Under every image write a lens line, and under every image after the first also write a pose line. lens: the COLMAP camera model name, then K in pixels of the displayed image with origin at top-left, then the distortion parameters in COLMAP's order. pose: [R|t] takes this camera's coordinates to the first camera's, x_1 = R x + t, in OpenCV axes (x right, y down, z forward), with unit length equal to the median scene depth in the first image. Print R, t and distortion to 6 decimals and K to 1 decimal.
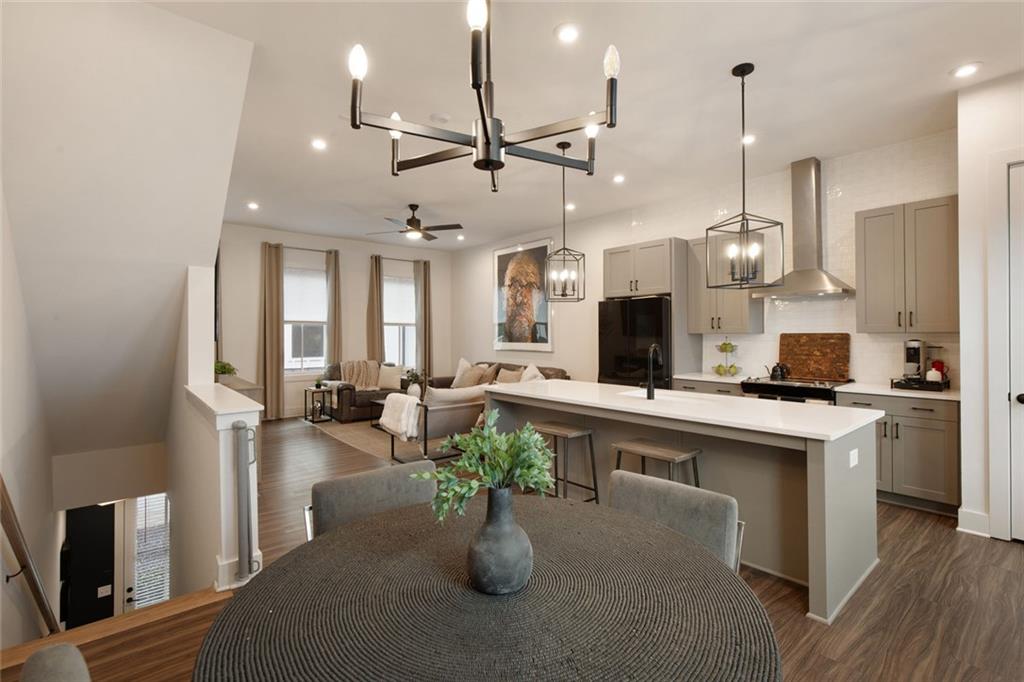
lens RADIAL K [[476.2, 0, 514.5], [0, 476.2, 331.7], [0, 0, 1]] dist [-0.002003, -0.000152]
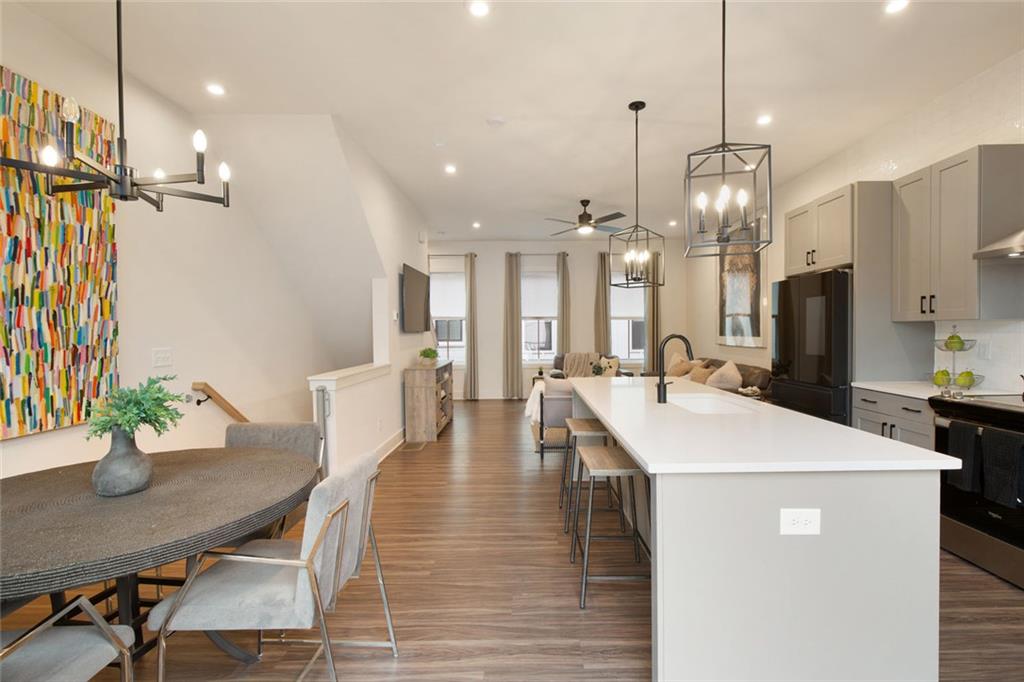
lens RADIAL K [[467.7, 0, 515.8], [0, 467.7, 342.3], [0, 0, 1]] dist [-0.001371, 0.000055]
pose [[0.757158, 0.012779, -0.653107, 0.403978], [0.007539, 0.999571, 0.028298, 0.010363], [0.653189, -0.026350, 0.756736, 0.161989]]
